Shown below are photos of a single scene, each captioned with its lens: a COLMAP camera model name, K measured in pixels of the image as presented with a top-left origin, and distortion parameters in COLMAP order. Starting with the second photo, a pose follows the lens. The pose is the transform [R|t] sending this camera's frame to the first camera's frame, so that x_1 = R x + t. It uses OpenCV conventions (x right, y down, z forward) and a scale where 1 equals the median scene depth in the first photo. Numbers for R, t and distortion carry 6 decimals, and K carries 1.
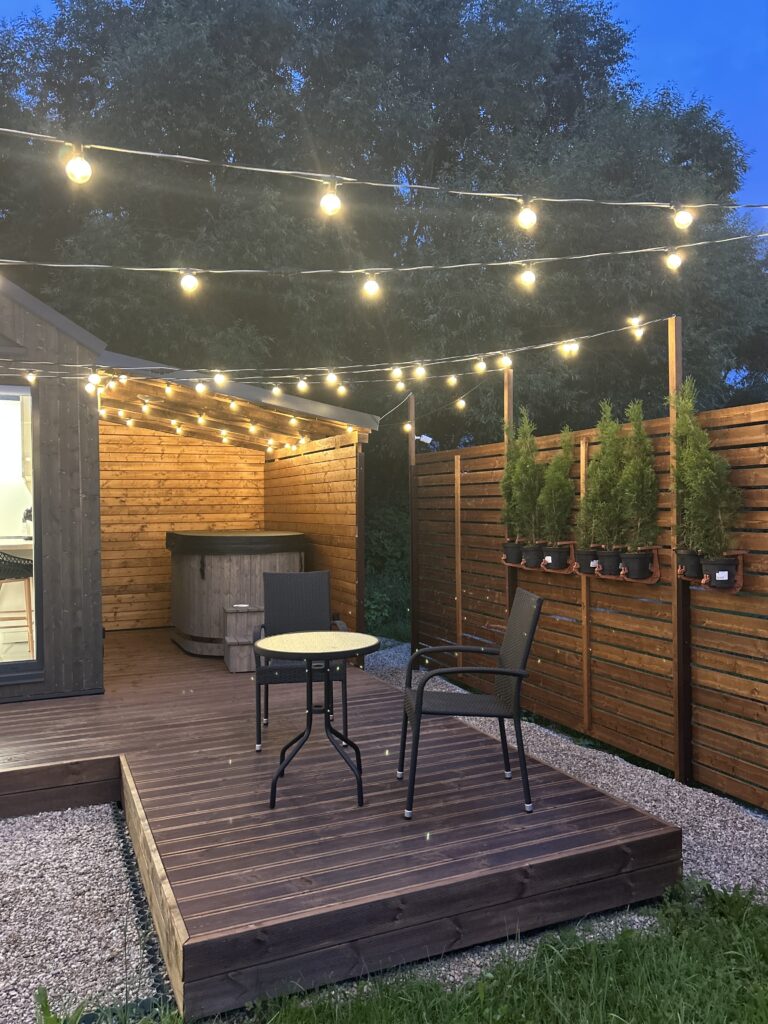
lens RADIAL K [[781.7, 0, 384.0], [0, 781.7, 512.0], [0, 0, 1]] dist [0.013718, -0.006569]
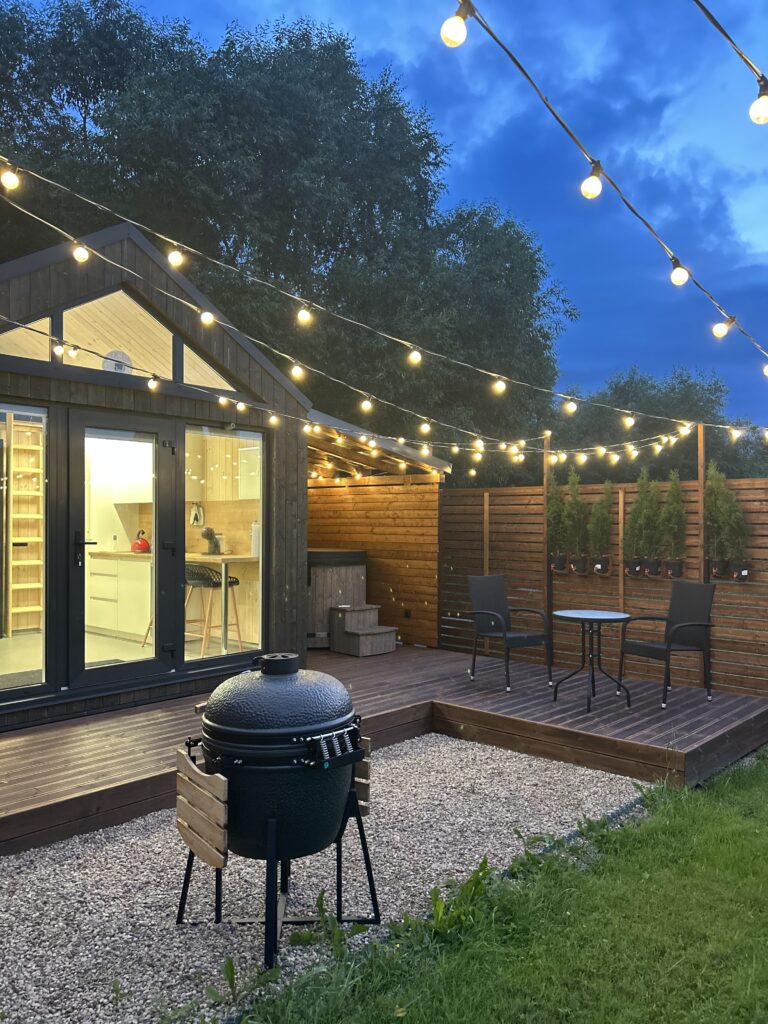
lens RADIAL K [[781.7, 0, 384.0], [0, 781.7, 512.0], [0, 0, 1]] dist [0.013718, -0.006569]
pose [[0.916694, 0.020010, 0.399088, -0.791166], [-0.010944, 0.999628, -0.024983, -0.003035], [-0.399440, 0.018535, 0.916572, -0.241804]]
